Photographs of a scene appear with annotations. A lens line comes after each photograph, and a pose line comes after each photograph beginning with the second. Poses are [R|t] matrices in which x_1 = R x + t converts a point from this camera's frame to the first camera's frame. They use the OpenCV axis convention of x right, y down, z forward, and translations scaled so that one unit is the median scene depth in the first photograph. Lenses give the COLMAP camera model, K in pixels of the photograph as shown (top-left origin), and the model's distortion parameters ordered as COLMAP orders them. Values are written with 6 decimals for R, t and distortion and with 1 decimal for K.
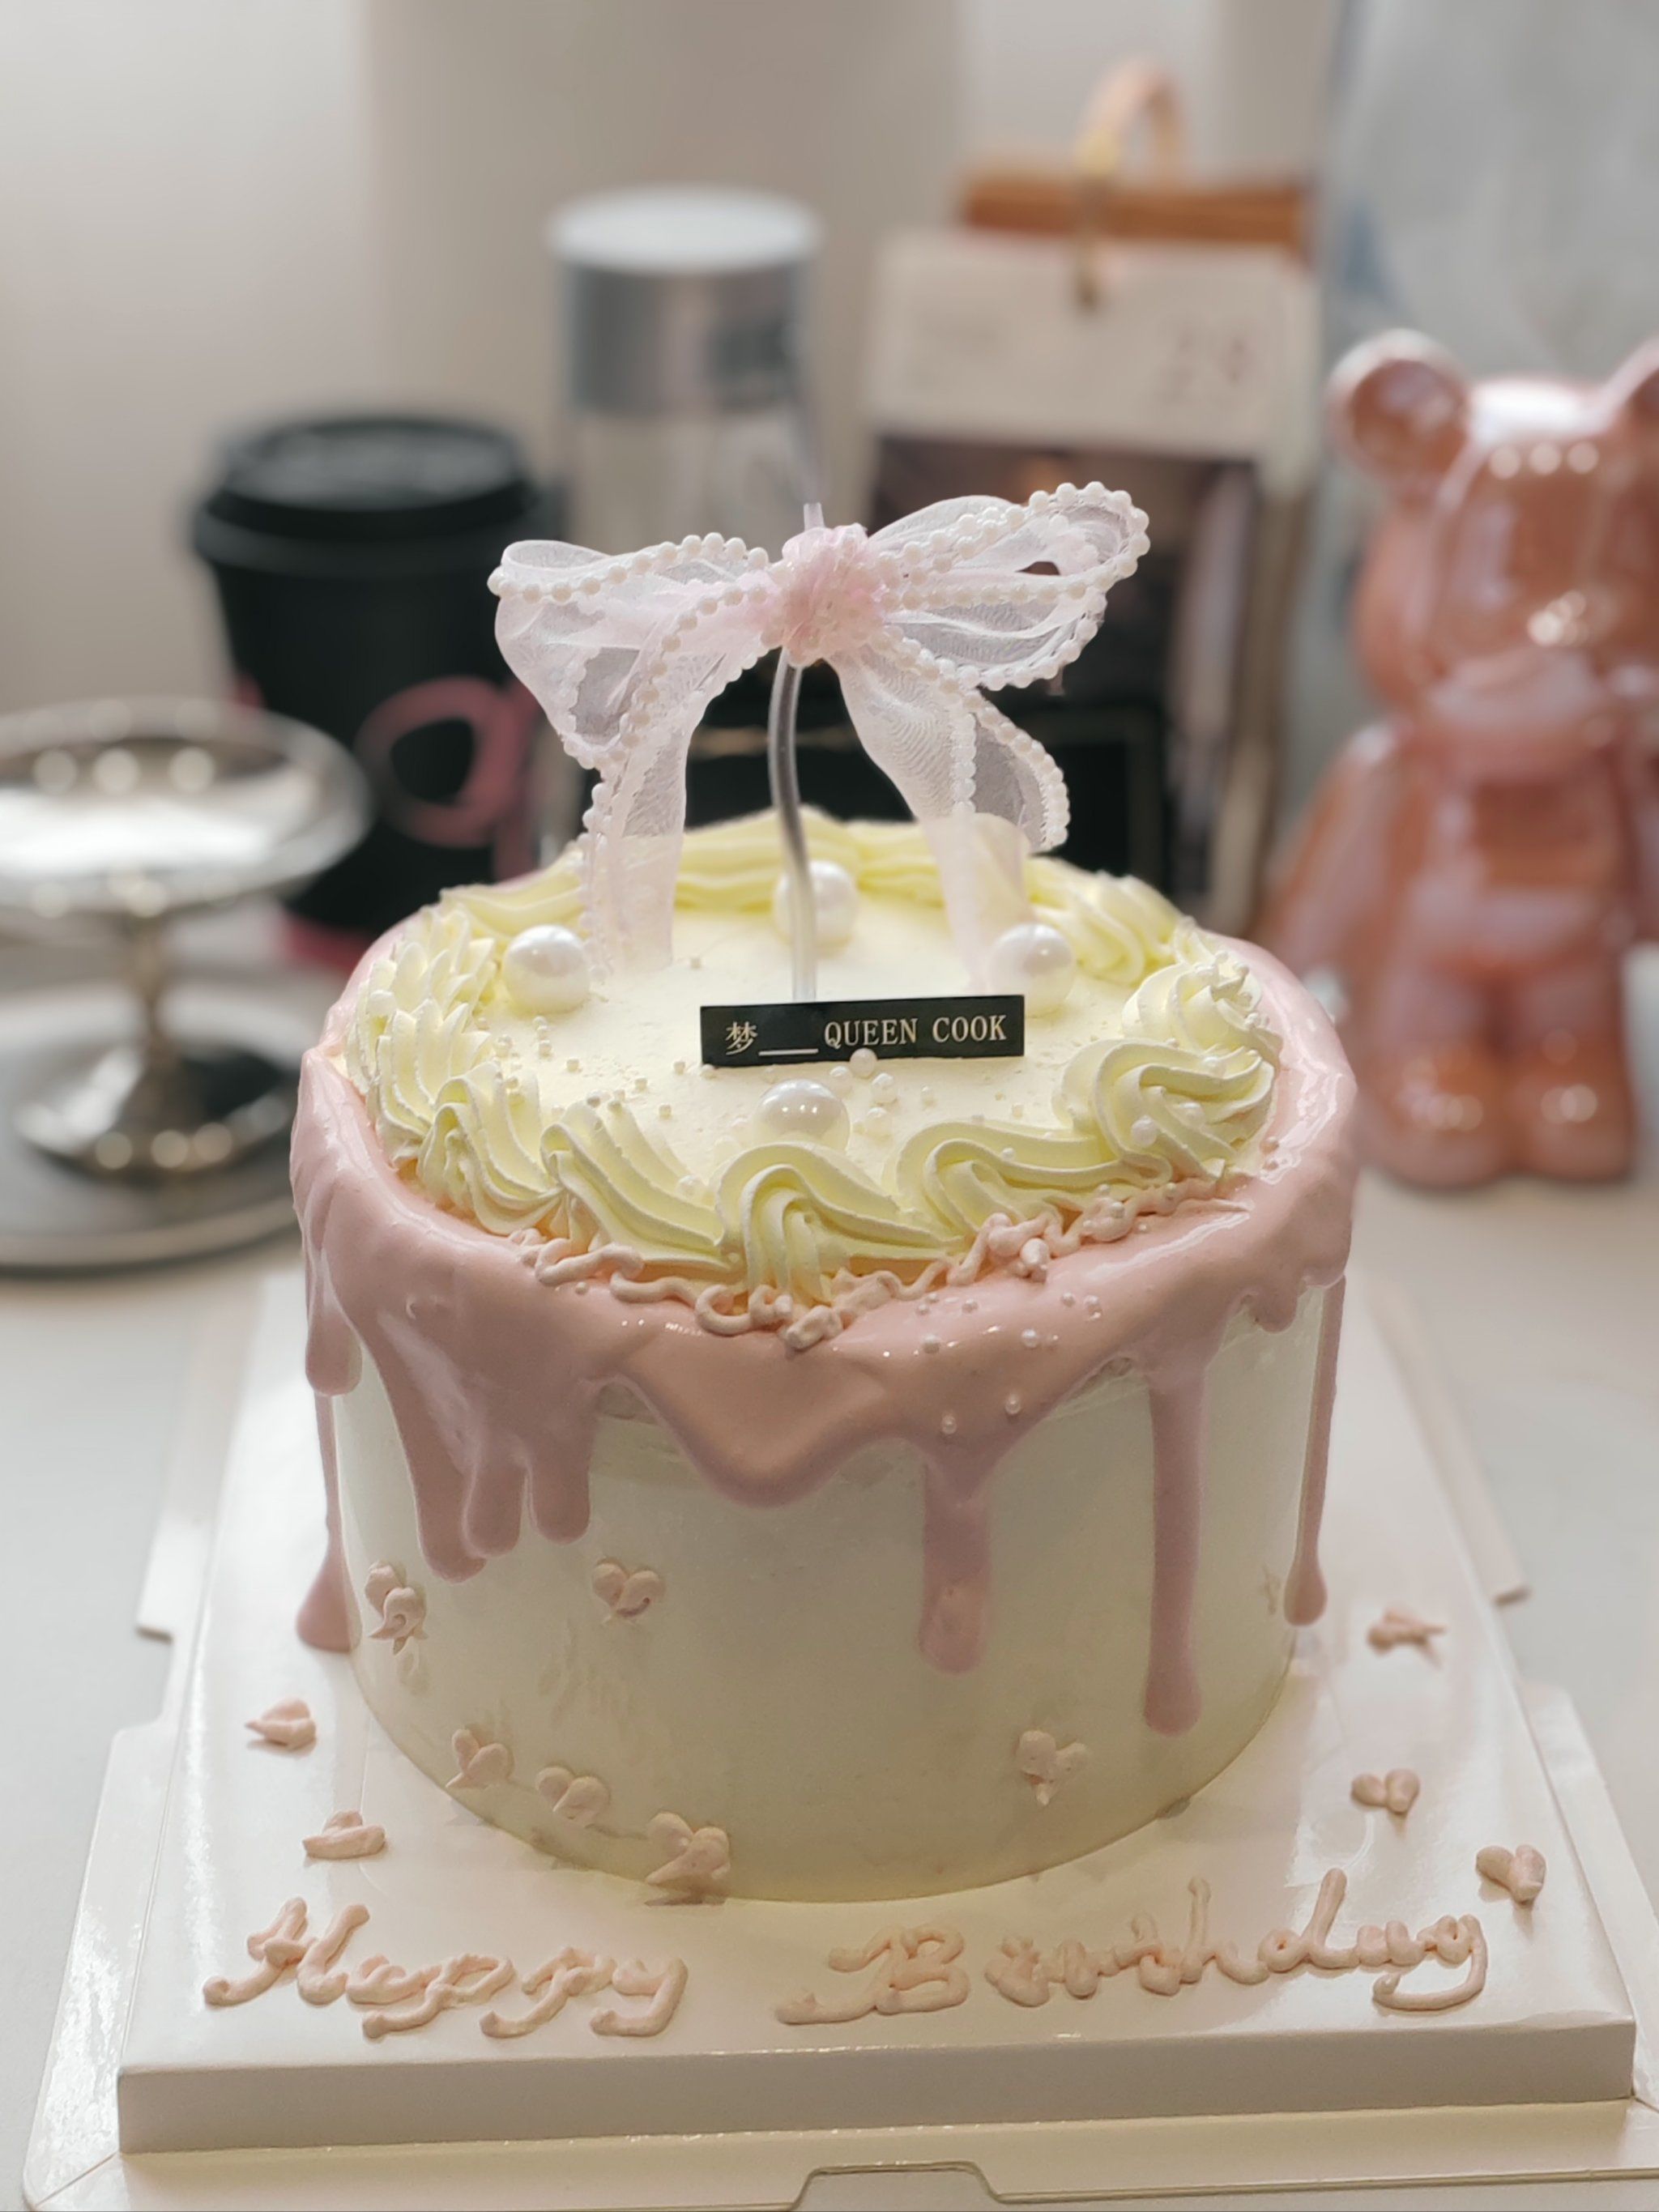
lens RADIAL K [[3482.5, 0, 829.5], [0, 3482.5, 1106.0], [0, 0, 1]] dist [0.079368, -0.095704]
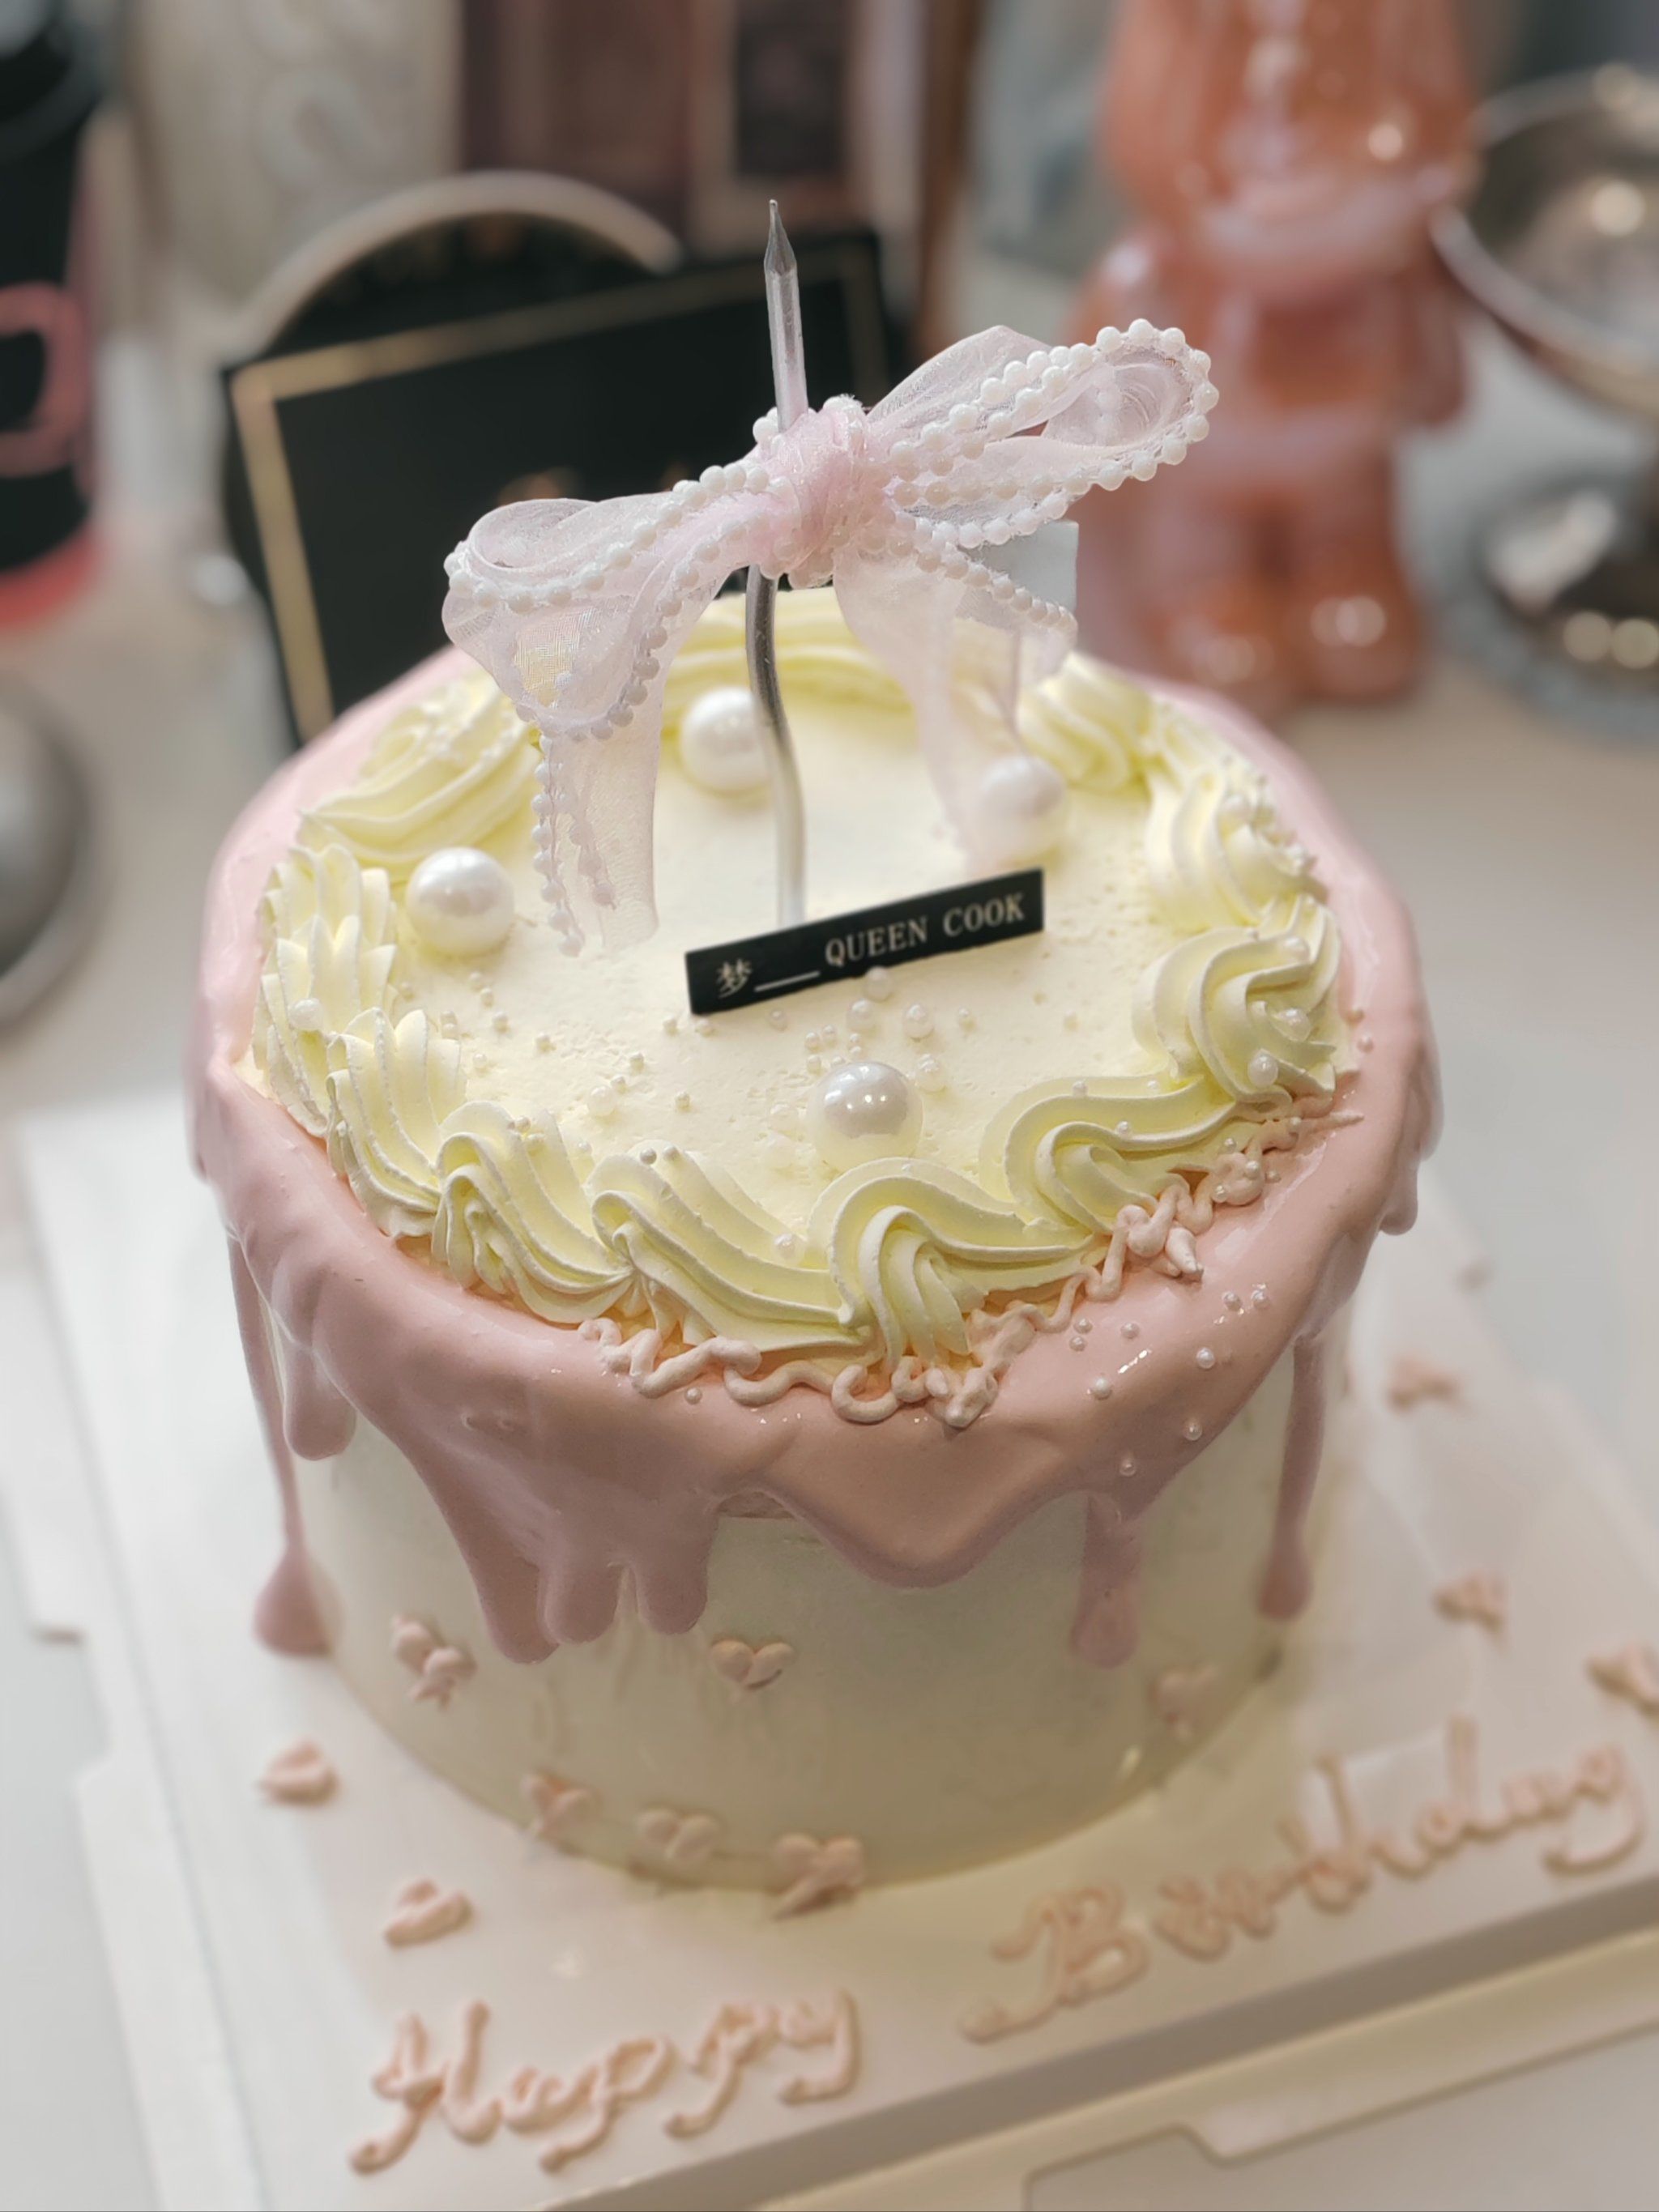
lens RADIAL K [[3482.5, 0, 829.5], [0, 3482.5, 1106.0], [0, 0, 1]] dist [0.079368, -0.095704]
pose [[0.960850, -0.185875, 0.205469, -0.194702], [0.115090, 0.942333, 0.314267, -0.269981], [-0.252034, -0.278316, 0.926833, 0.211300]]
